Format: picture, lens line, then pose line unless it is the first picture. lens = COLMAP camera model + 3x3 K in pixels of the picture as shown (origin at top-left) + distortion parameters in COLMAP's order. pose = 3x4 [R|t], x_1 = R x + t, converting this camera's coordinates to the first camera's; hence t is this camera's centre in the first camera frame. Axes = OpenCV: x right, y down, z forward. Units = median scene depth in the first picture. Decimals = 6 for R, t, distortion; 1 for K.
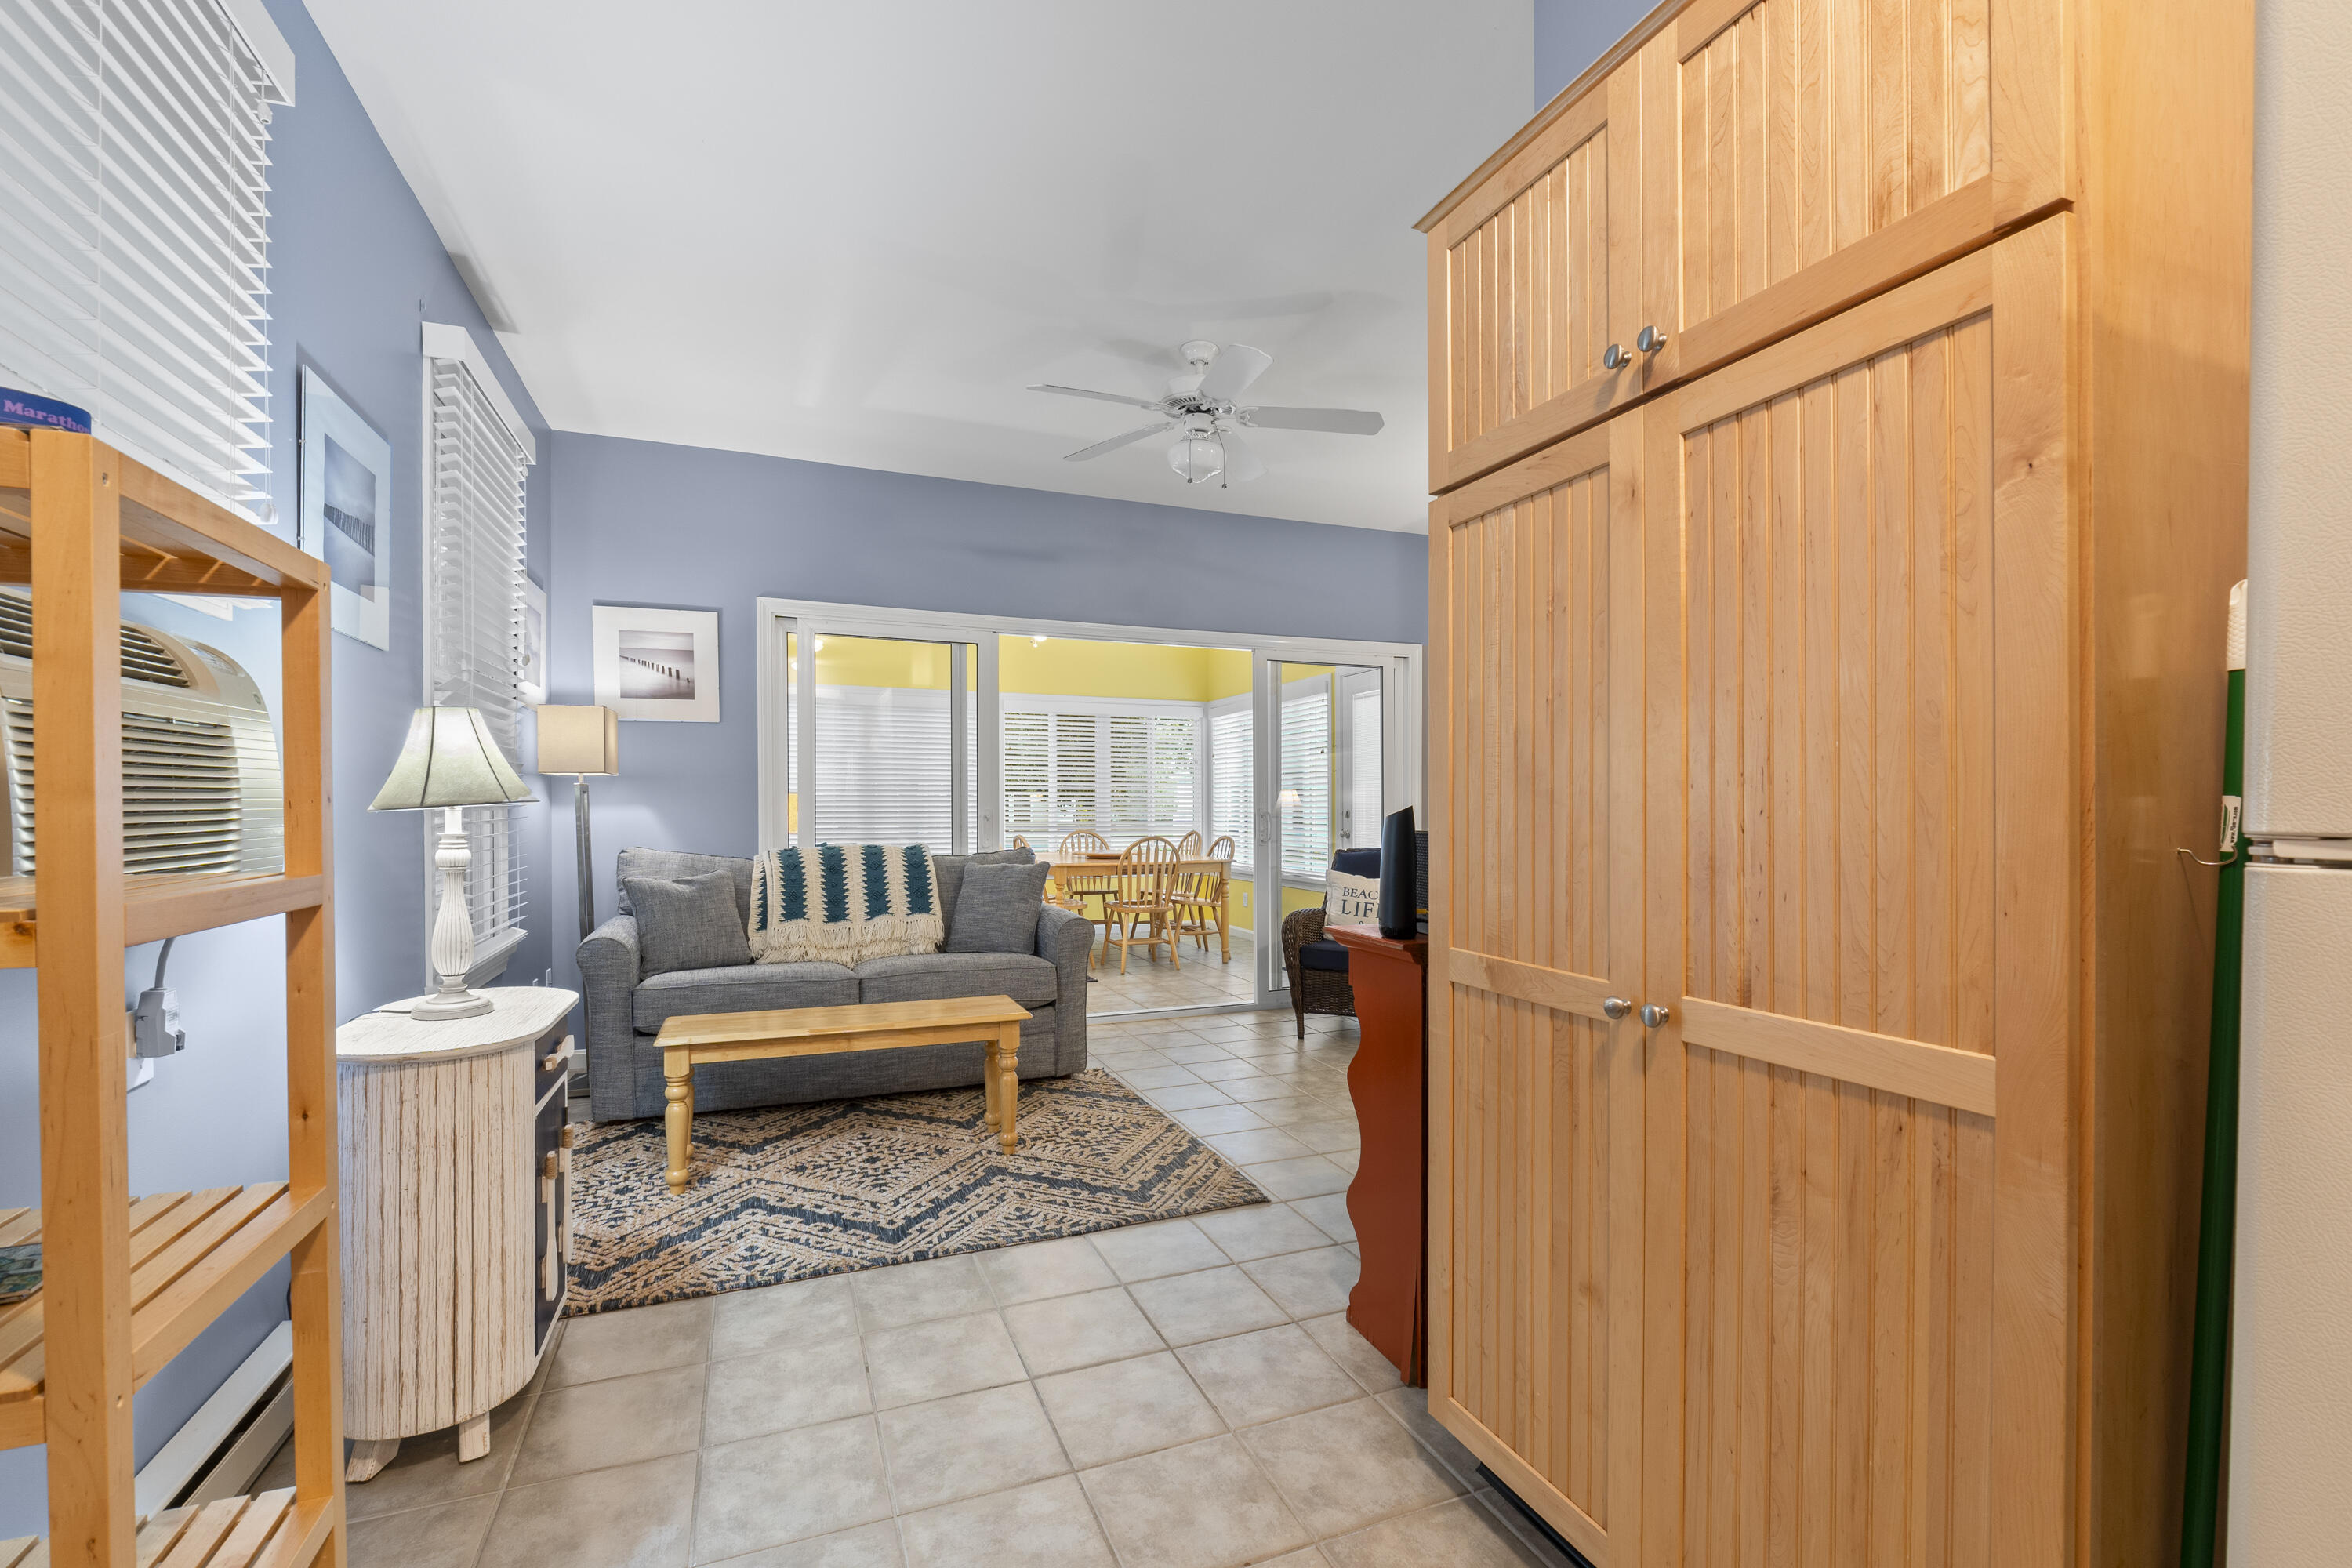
lens RADIAL K [[1009.4, 0, 1177.0], [0, 1009.4, 819.5], [0, 0, 1]] dist [-0.007804, -0.000167]
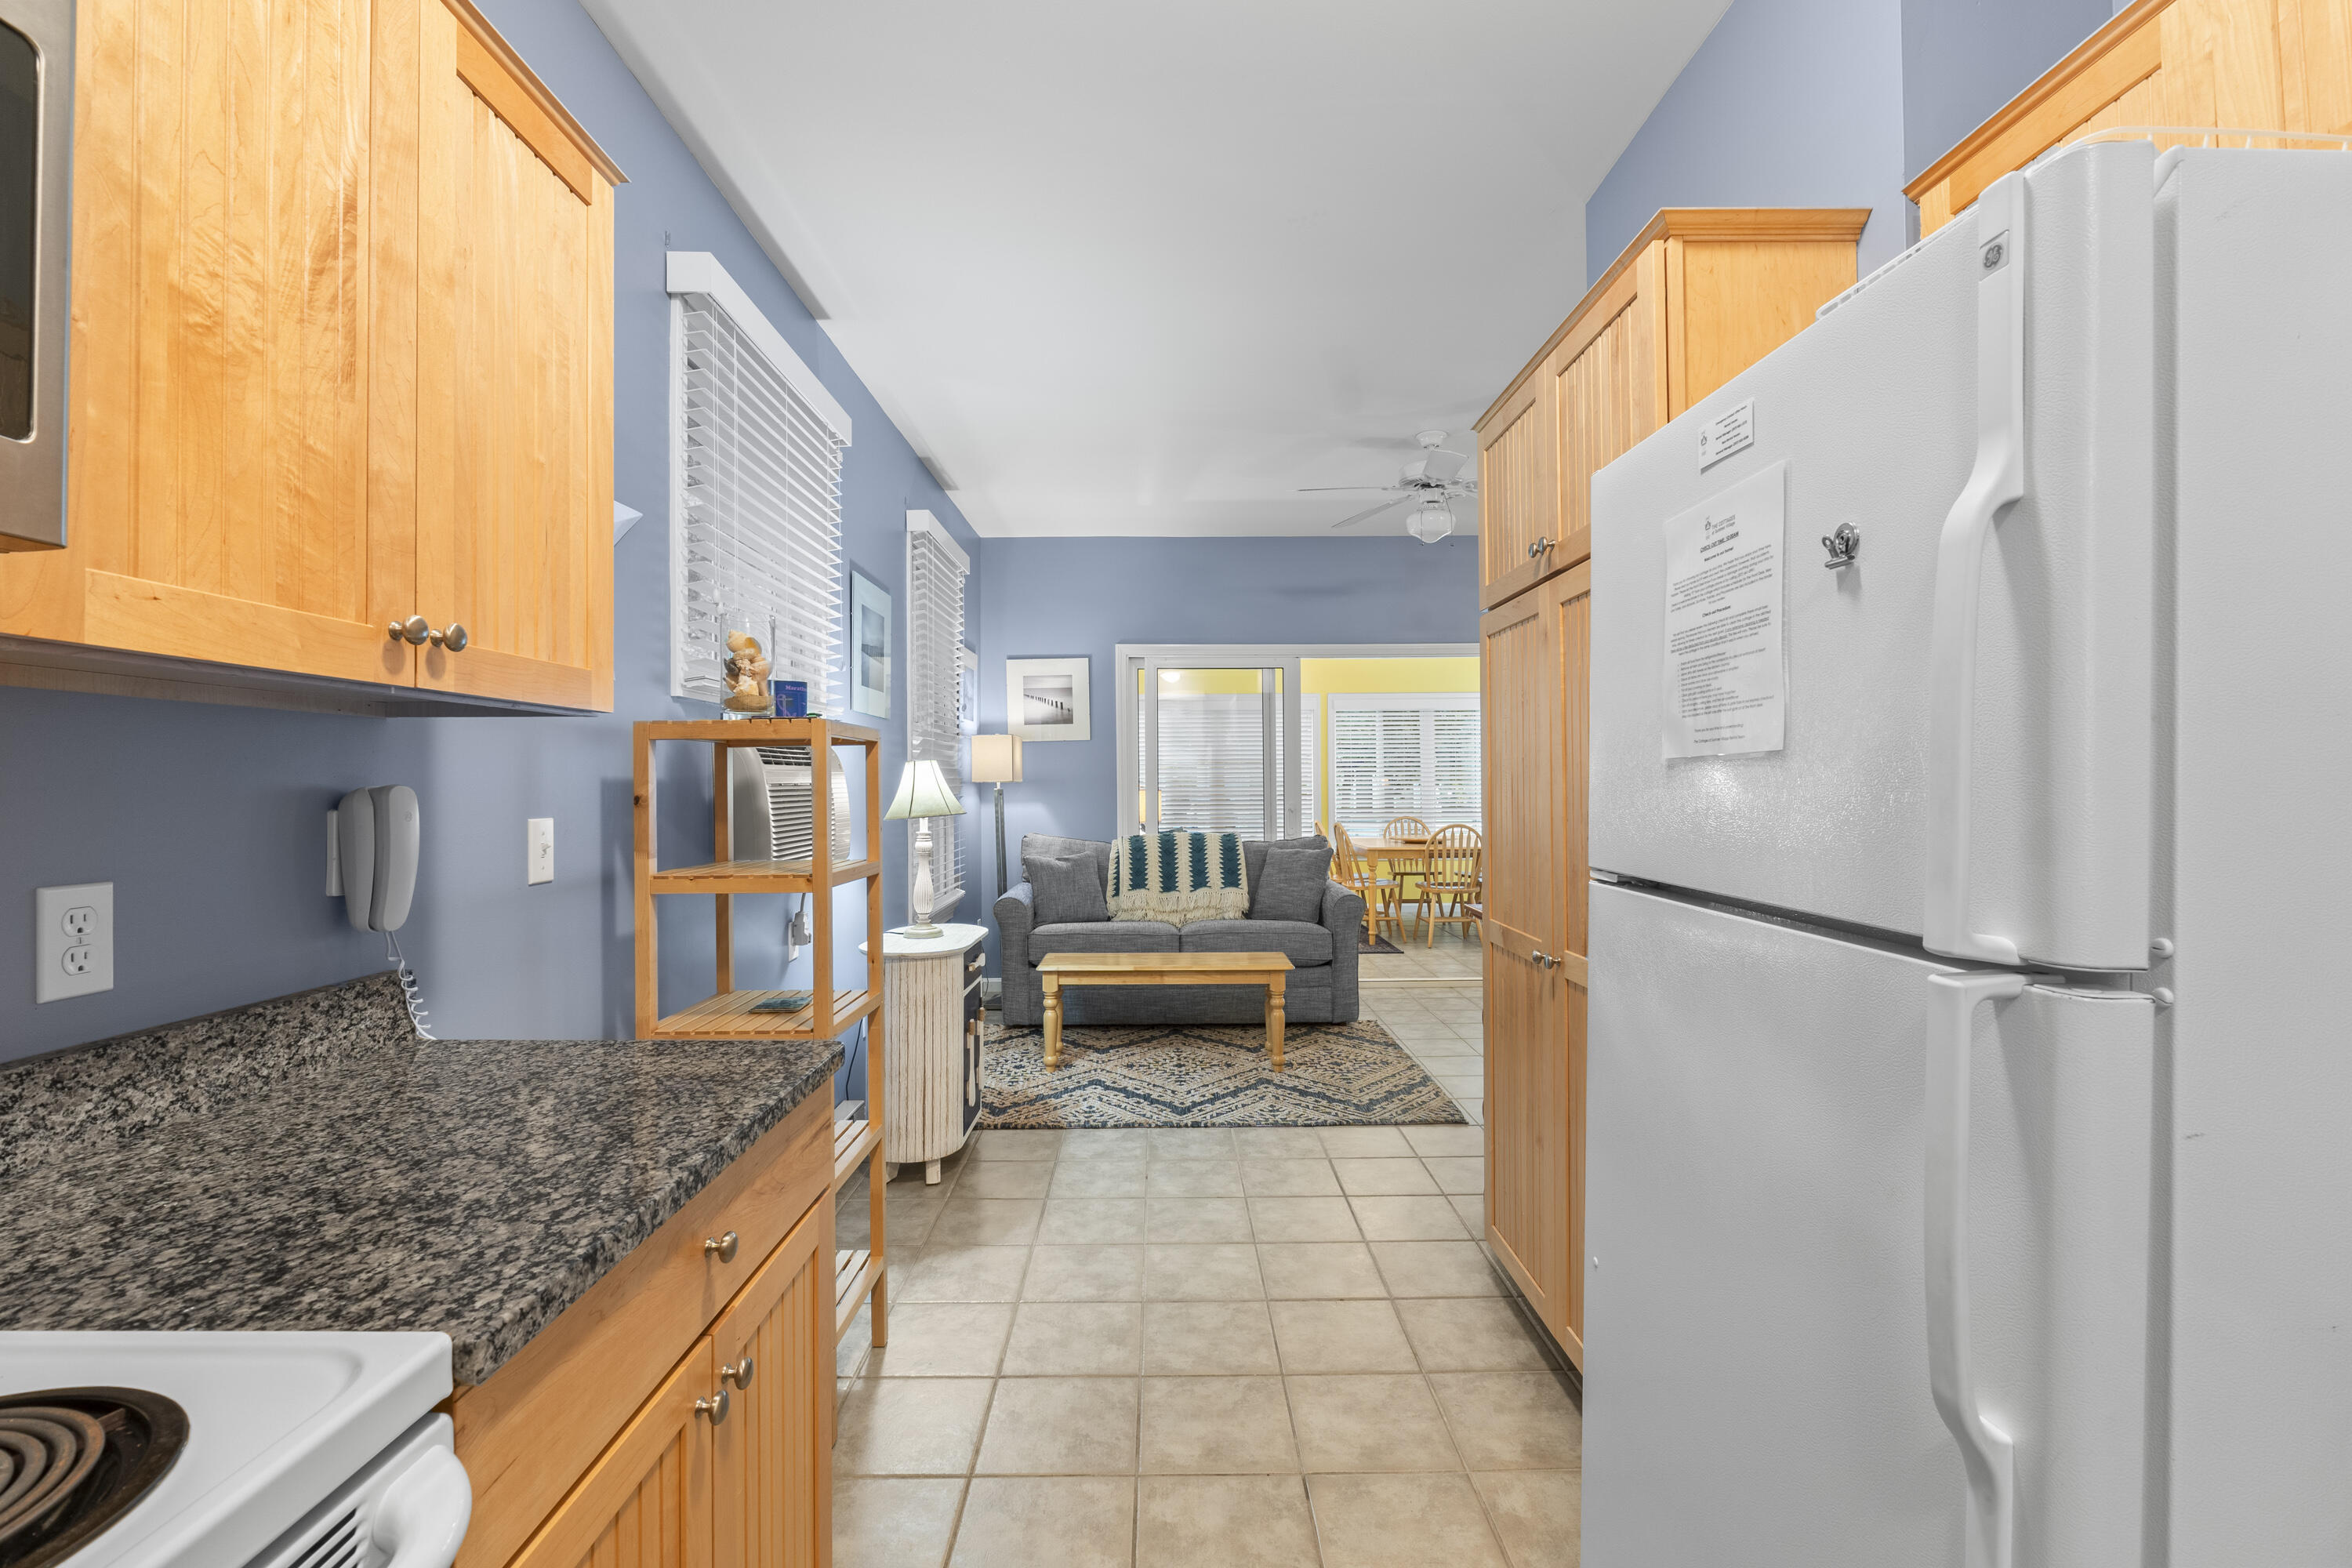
lens RADIAL K [[1005.8, 0, 1176.0], [0, 1005.8, 784.0], [0, 0, 1]] dist [-0.000648, 0.000010]
pose [[0.930465, -0.008022, -0.366293, 0.214164], [0.003170, 0.999899, -0.013846, -0.029177], [0.366367, 0.011721, 0.930396, -0.304276]]
